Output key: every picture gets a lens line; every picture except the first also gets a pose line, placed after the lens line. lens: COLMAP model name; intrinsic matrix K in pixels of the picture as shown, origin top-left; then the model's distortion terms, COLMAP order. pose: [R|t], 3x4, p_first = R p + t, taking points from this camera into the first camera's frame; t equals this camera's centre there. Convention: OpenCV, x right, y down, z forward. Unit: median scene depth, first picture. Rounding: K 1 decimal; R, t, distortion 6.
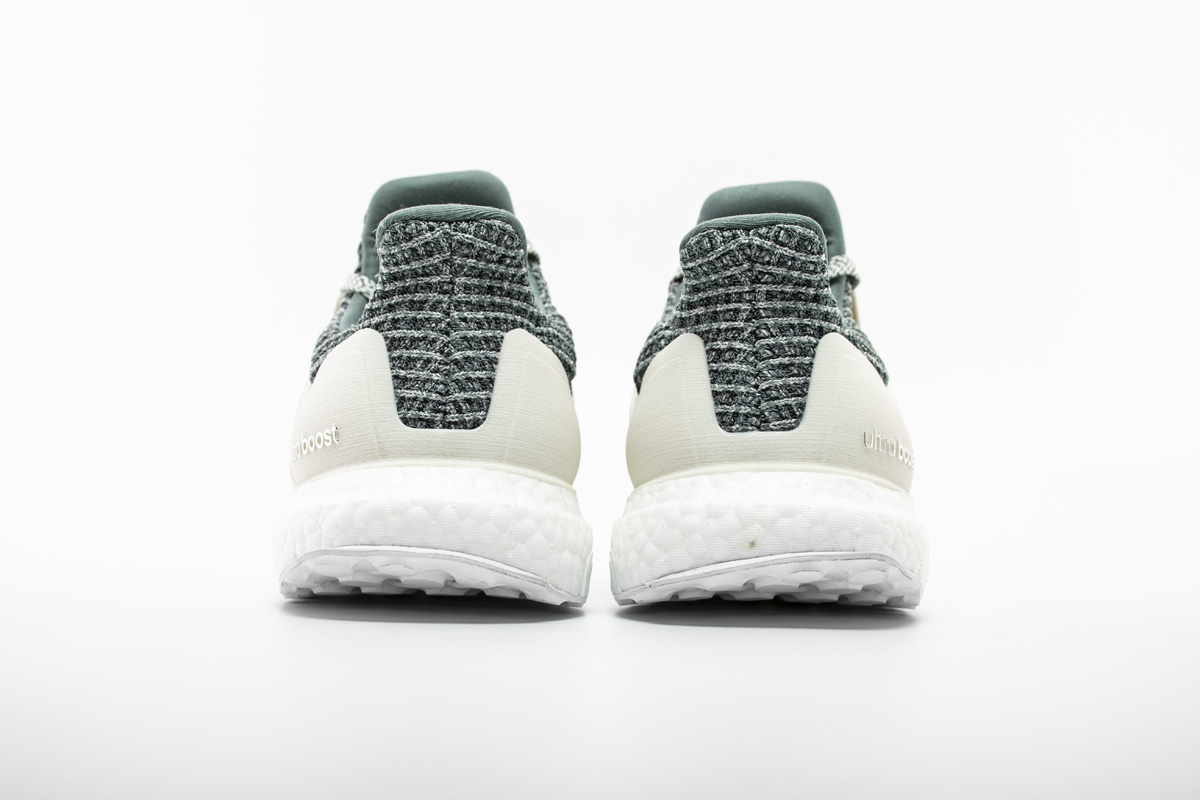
lens RADIAL K [[1696.6, 0, 603.3], [0, 1696.6, 393.6], [0, 0, 1]] dist [-0.020786, 0.000000]
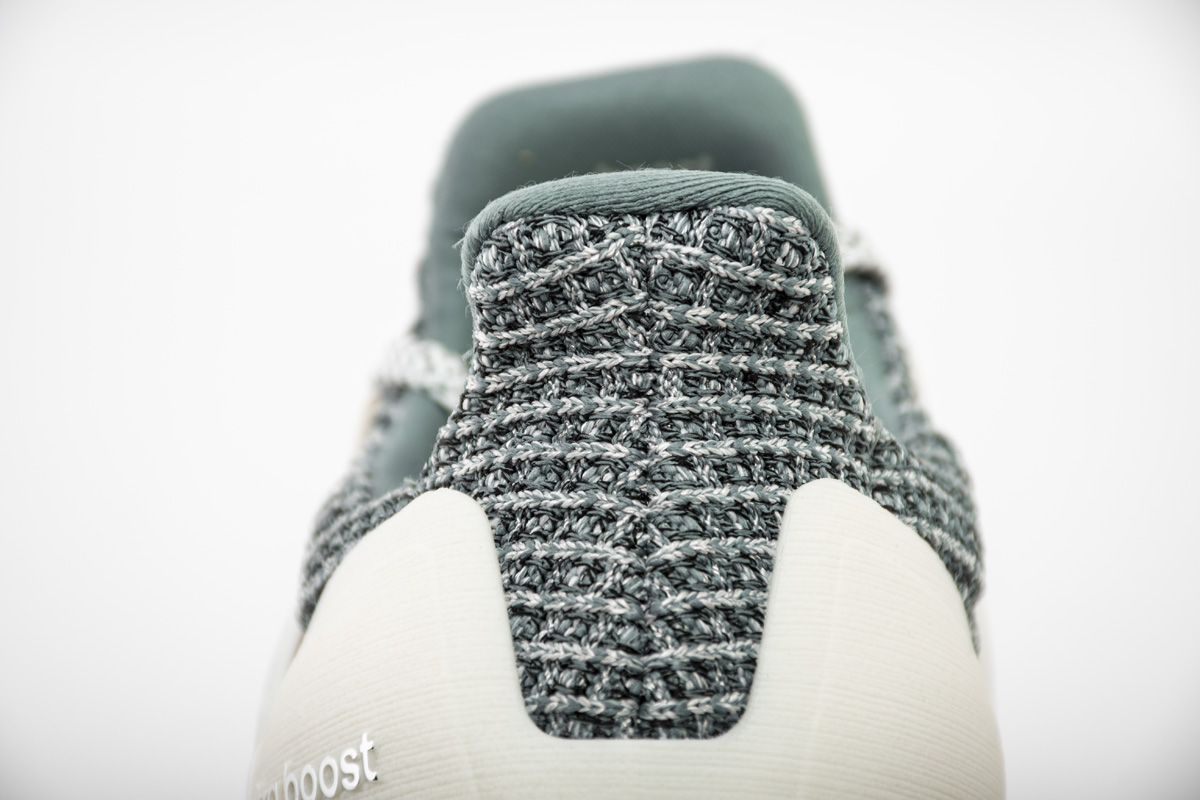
lens RADIAL K [[7313.5, 0, 594.4], [0, 7313.5, 400.7], [0, 0, 1]] dist [3.089123, 0.000000]
pose [[0.992934, -0.025678, -0.115854, 0.095760], [0.023380, 0.999503, -0.021149, -0.021736], [0.116340, 0.018291, 0.993041, -0.704370]]
